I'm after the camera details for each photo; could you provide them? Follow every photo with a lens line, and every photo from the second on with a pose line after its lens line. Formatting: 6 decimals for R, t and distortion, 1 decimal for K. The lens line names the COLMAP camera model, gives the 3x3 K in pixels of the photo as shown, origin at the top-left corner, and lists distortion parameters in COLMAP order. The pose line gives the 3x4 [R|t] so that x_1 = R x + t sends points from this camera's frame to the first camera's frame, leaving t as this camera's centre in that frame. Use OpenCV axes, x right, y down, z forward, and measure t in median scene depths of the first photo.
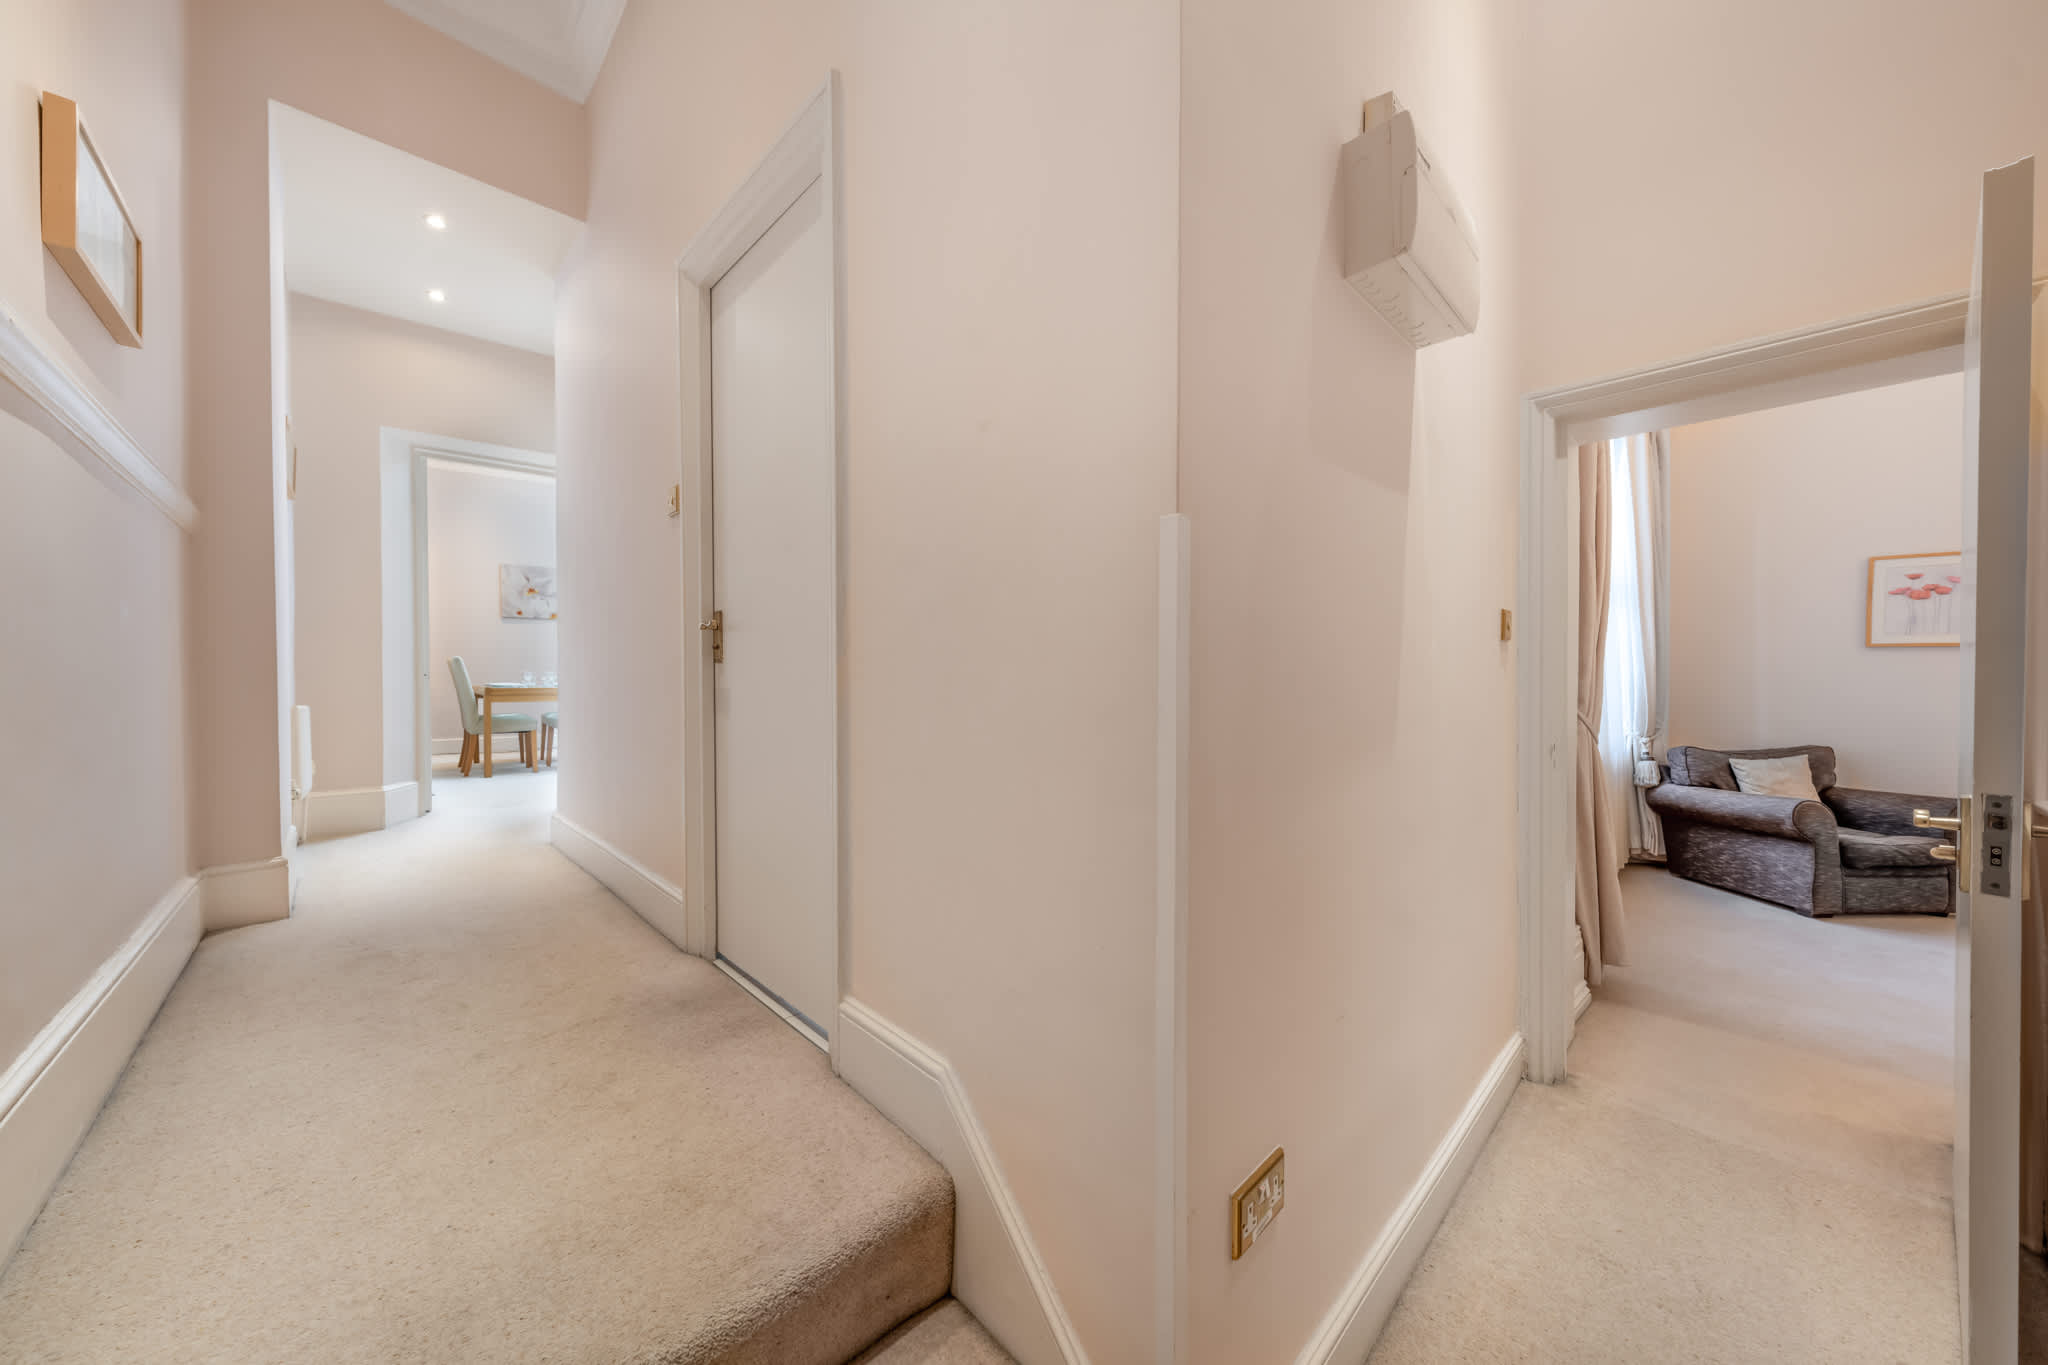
lens RADIAL K [[699.6, 0, 1024.0], [0, 699.6, 682.5], [0, 0, 1]] dist [0.000722, 0.000111]
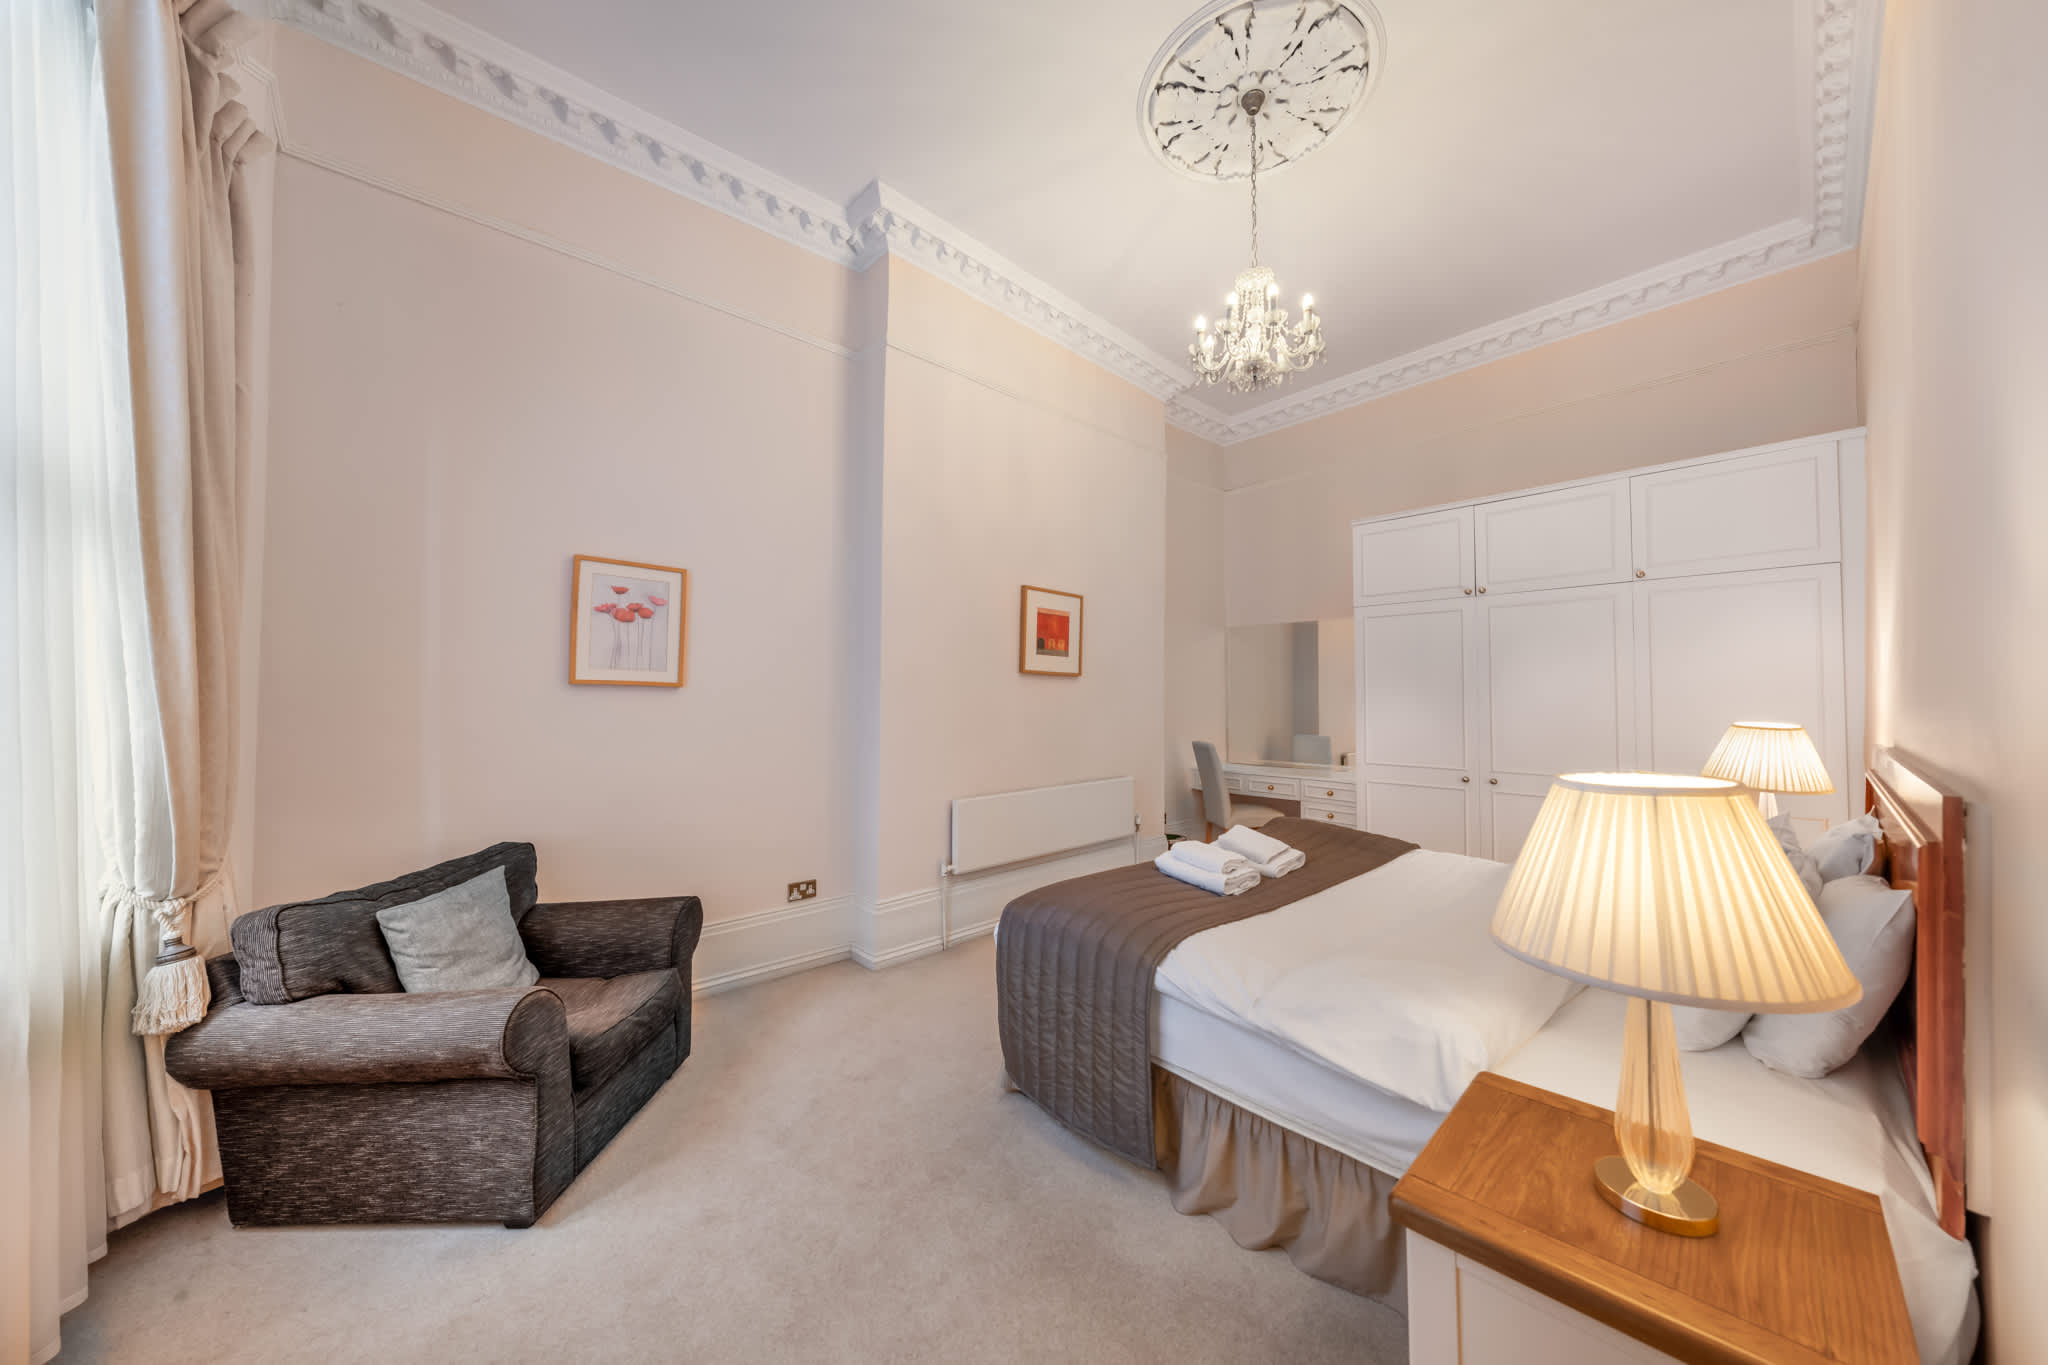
lens RADIAL K [[699.6, 0, 1024.0], [0, 699.6, 682.5], [0, 0, 1]] dist [0.000722, 0.000111]
pose [[0.034285, 0.022443, 0.999160, 0.546084], [0.008022, 0.999709, -0.022730, -0.033672], [-0.999380, 0.008795, 0.034095, 0.545041]]
